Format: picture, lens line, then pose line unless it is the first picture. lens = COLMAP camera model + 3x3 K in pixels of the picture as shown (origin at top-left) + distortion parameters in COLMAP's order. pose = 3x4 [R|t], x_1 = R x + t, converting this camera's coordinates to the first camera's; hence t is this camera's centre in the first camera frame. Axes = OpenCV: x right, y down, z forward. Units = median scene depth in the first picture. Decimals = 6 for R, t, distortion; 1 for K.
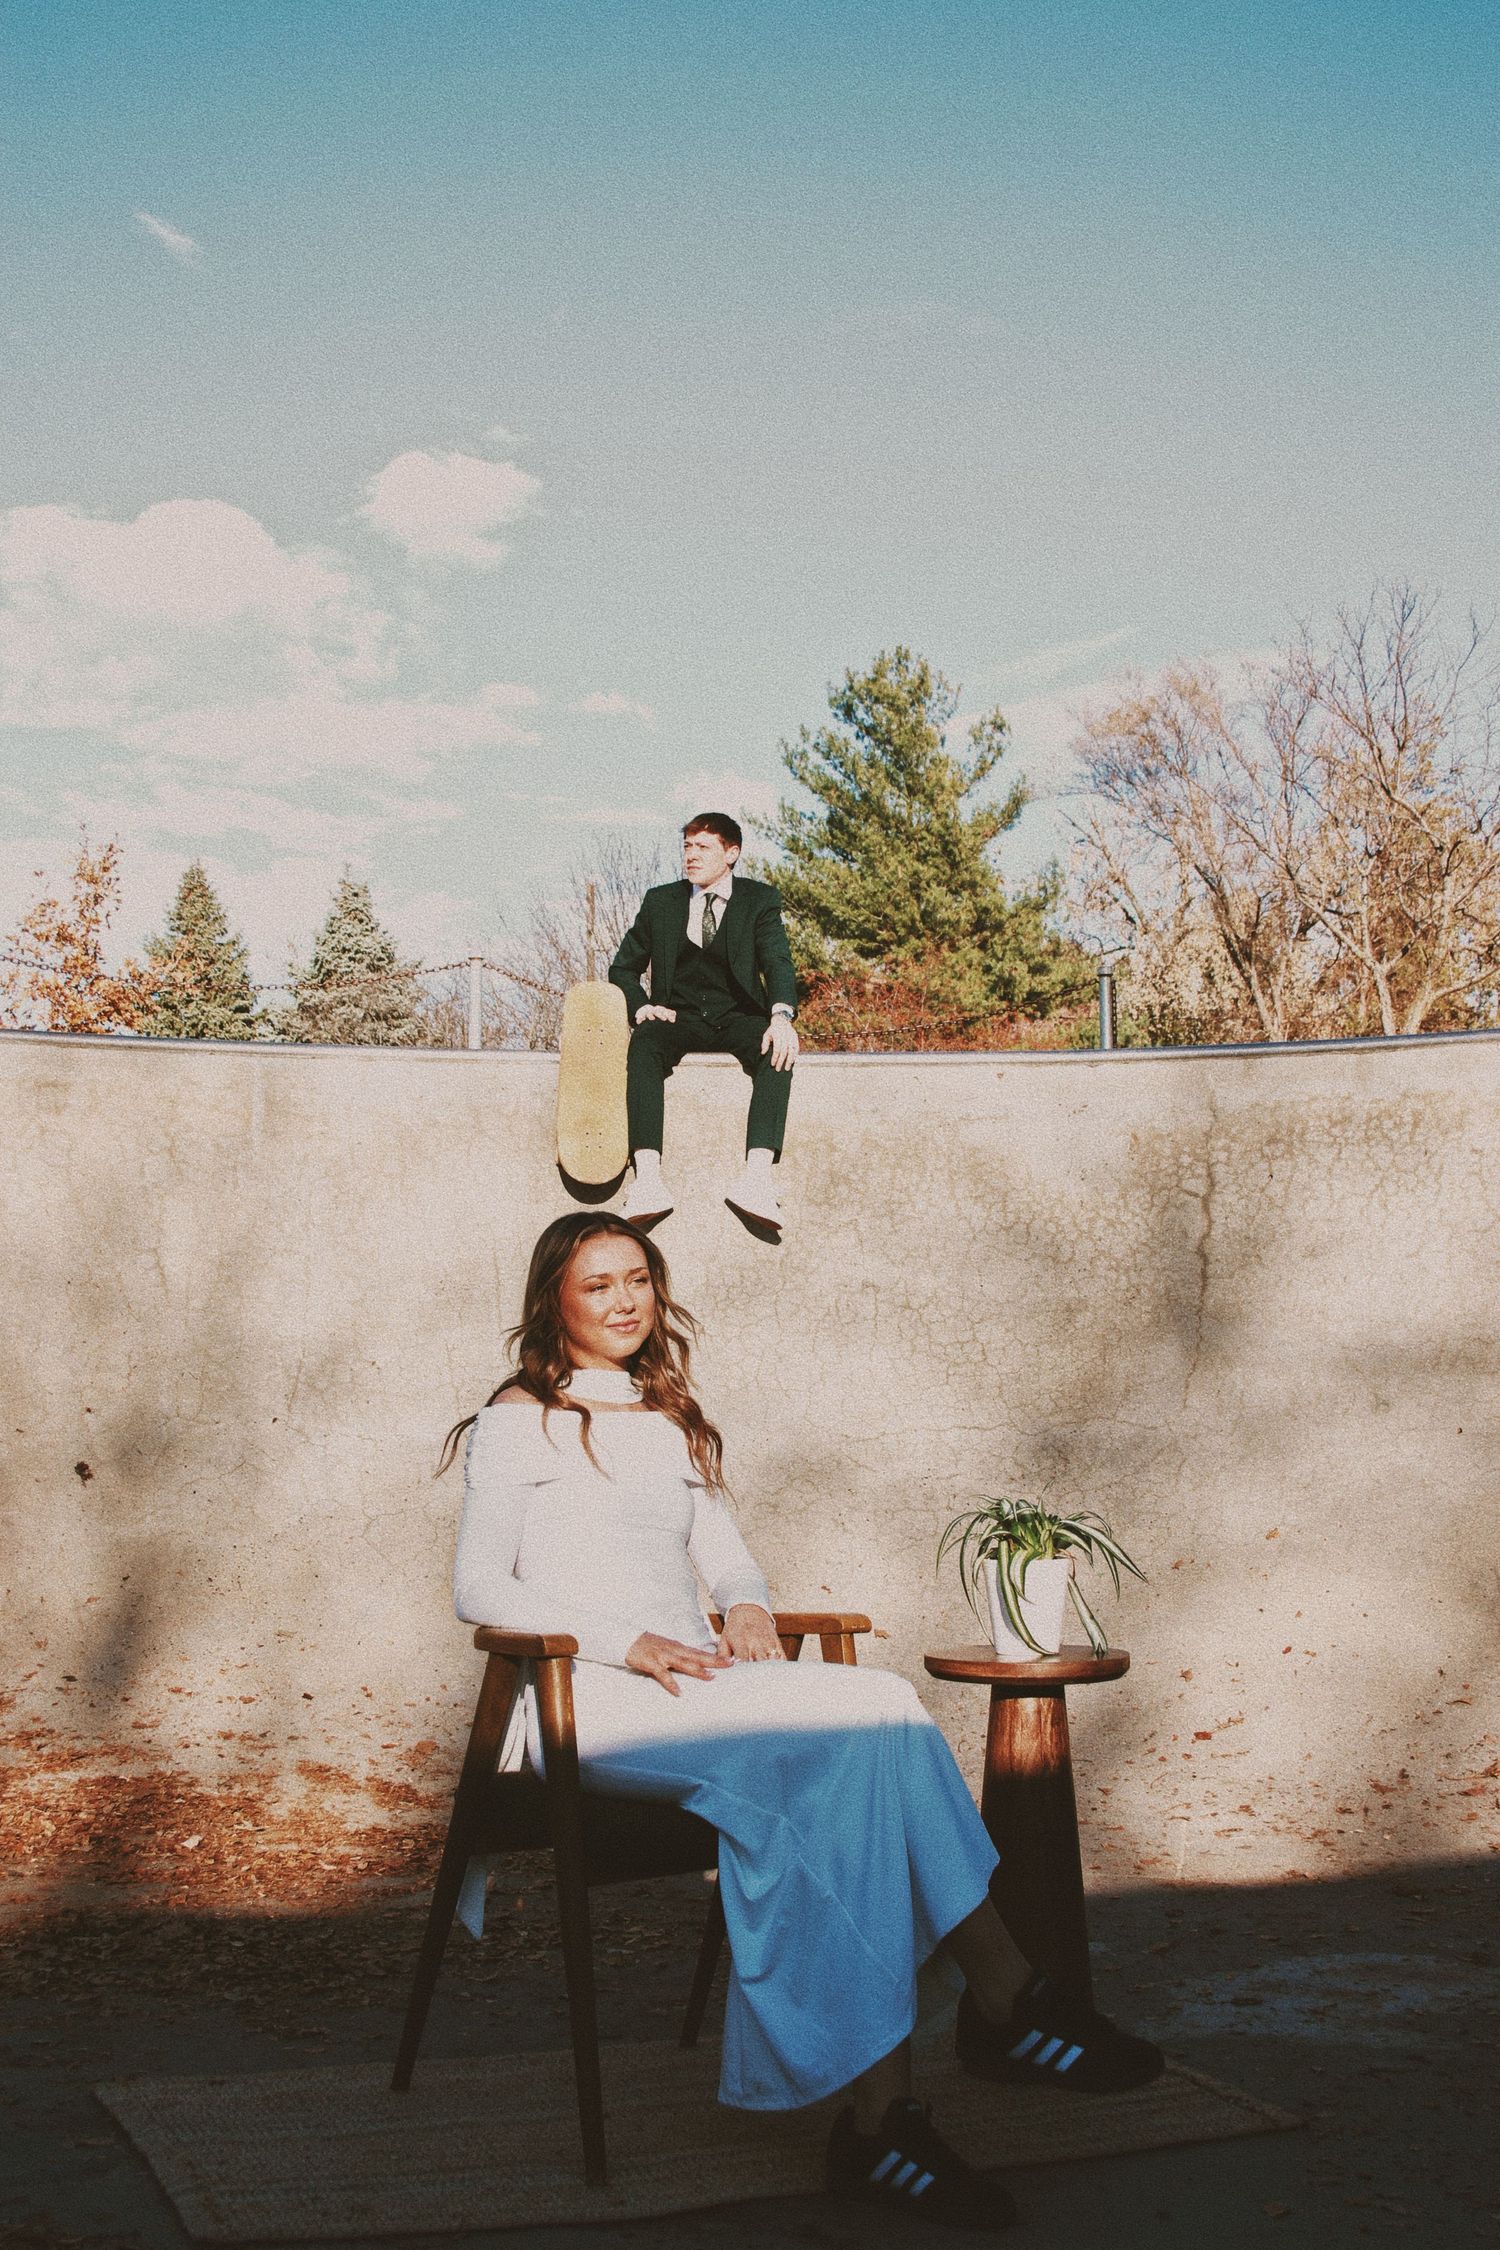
lens RADIAL K [[2635.3, 0, 750.0], [0, 2635.3, 1125.0], [0, 0, 1]] dist [-0.075123, 0.045758]
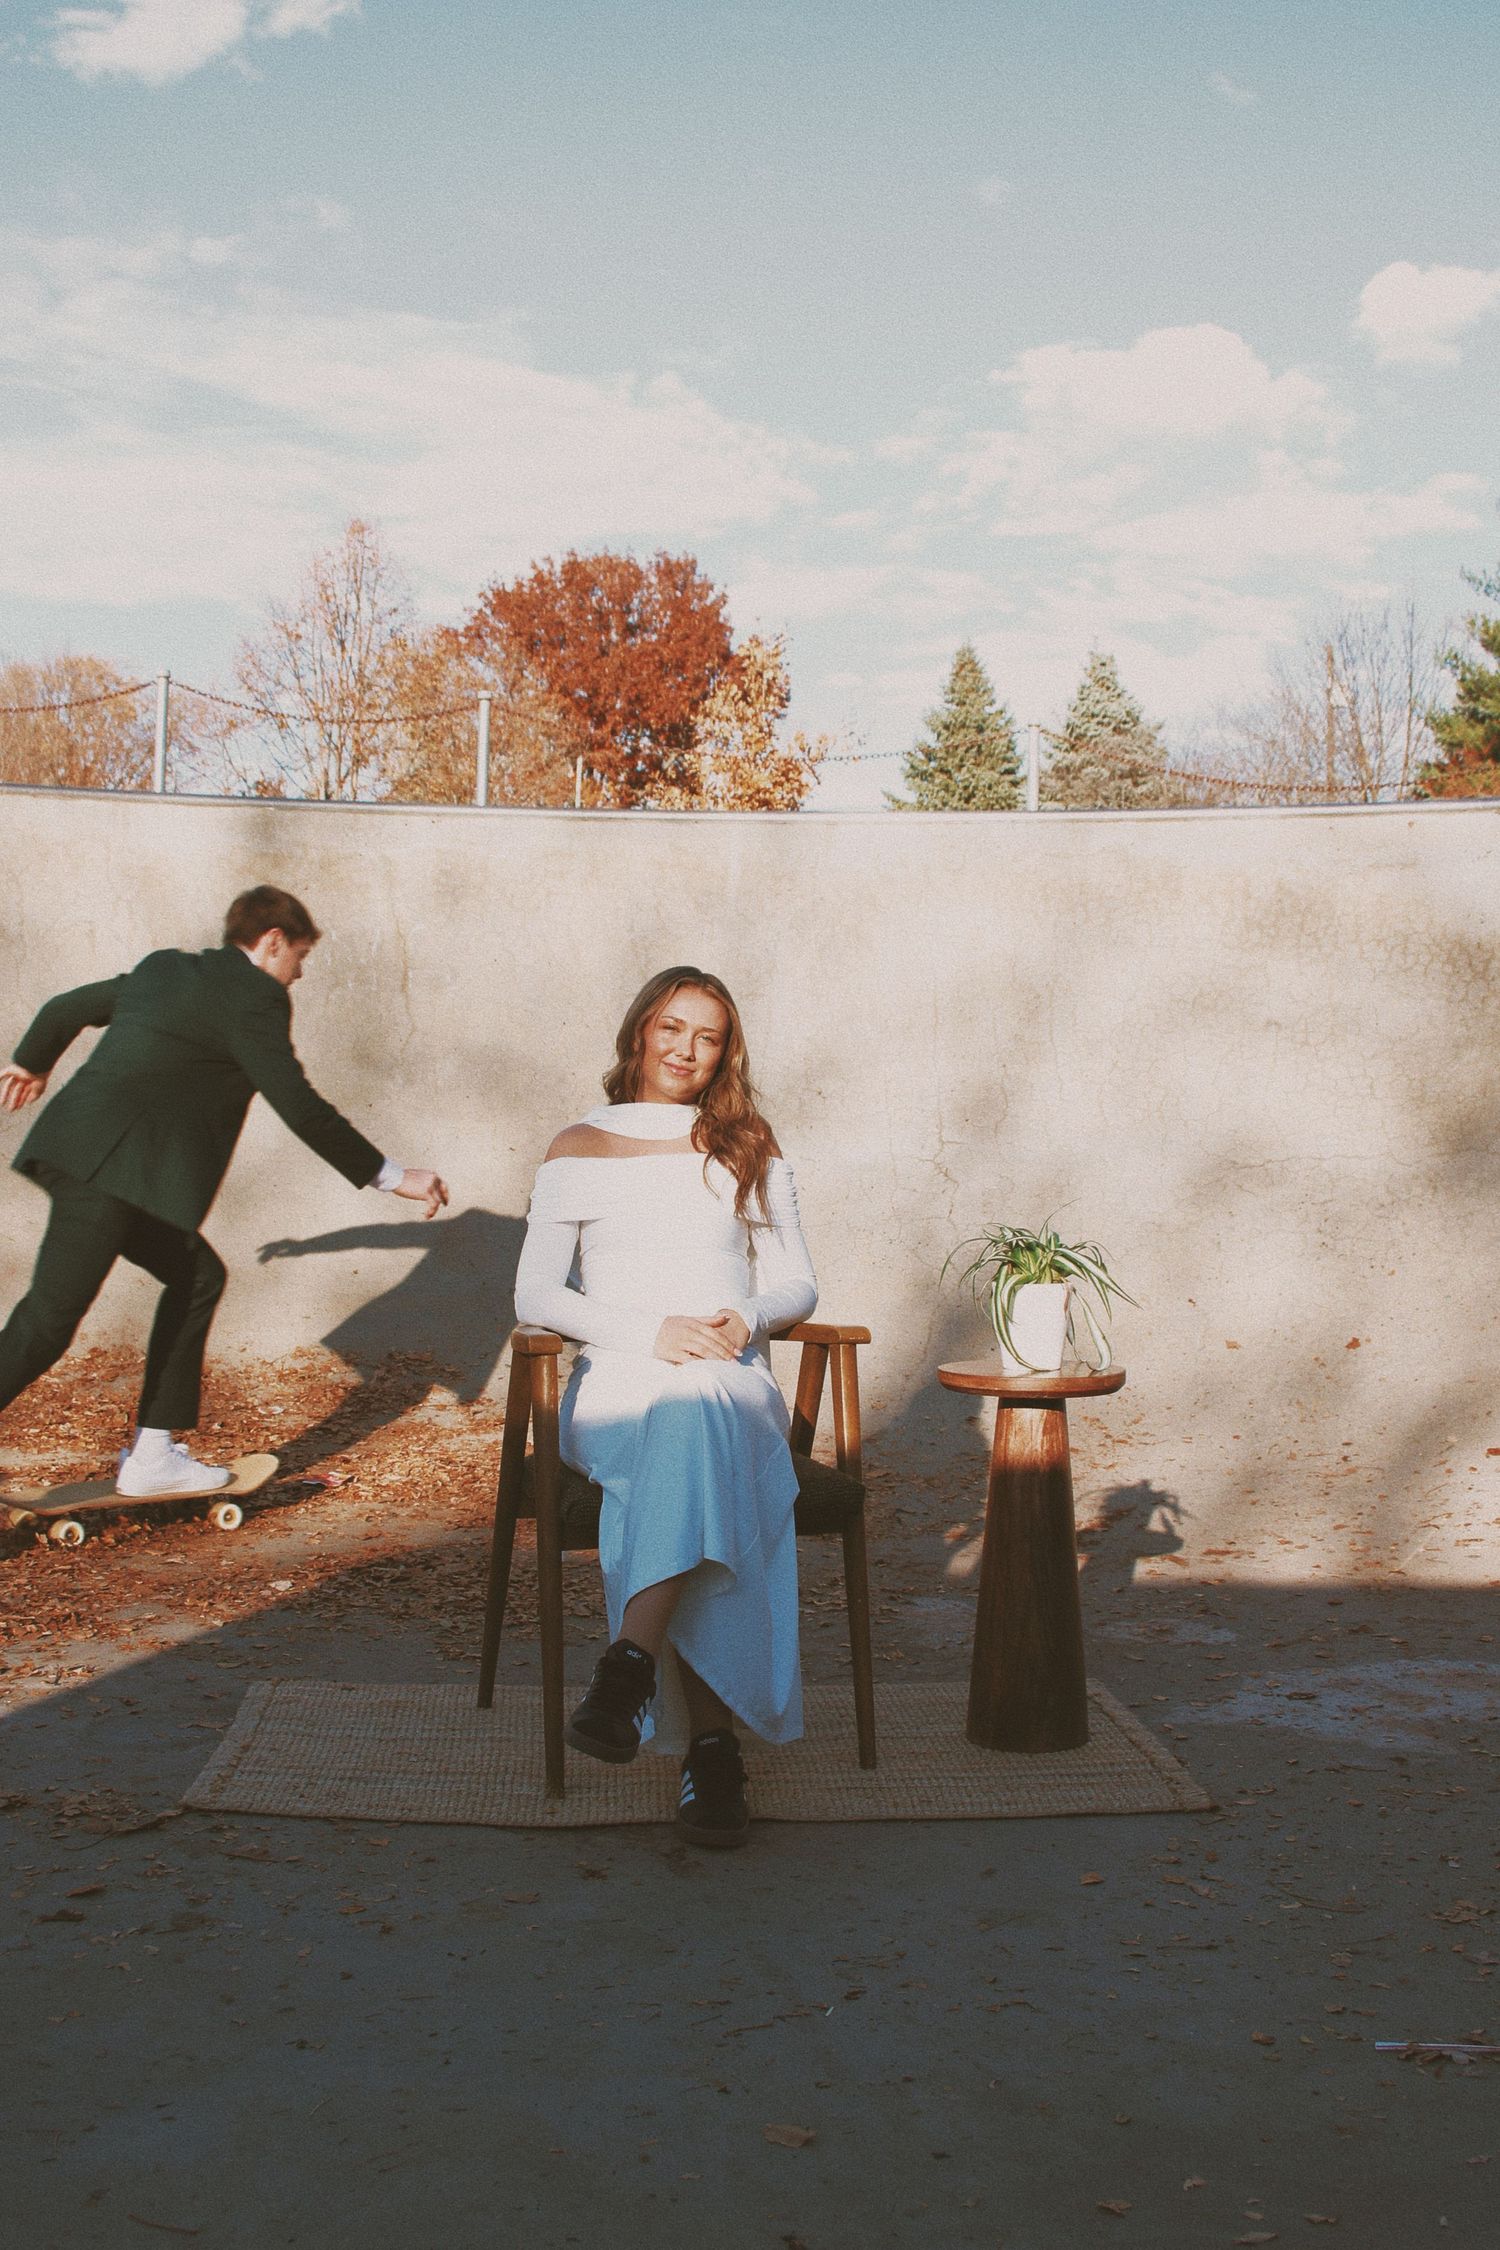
lens RADIAL K [[2361.6, 0, 750.0], [0, 2361.6, 1125.0], [0, 0, 1]] dist [-0.092556, -0.001002]
pose [[0.952412, 0.010633, -0.304627, 0.135548], [0.021841, 0.994442, 0.102999, -0.001471], [0.304029, -0.104751, 0.946886, 0.021436]]
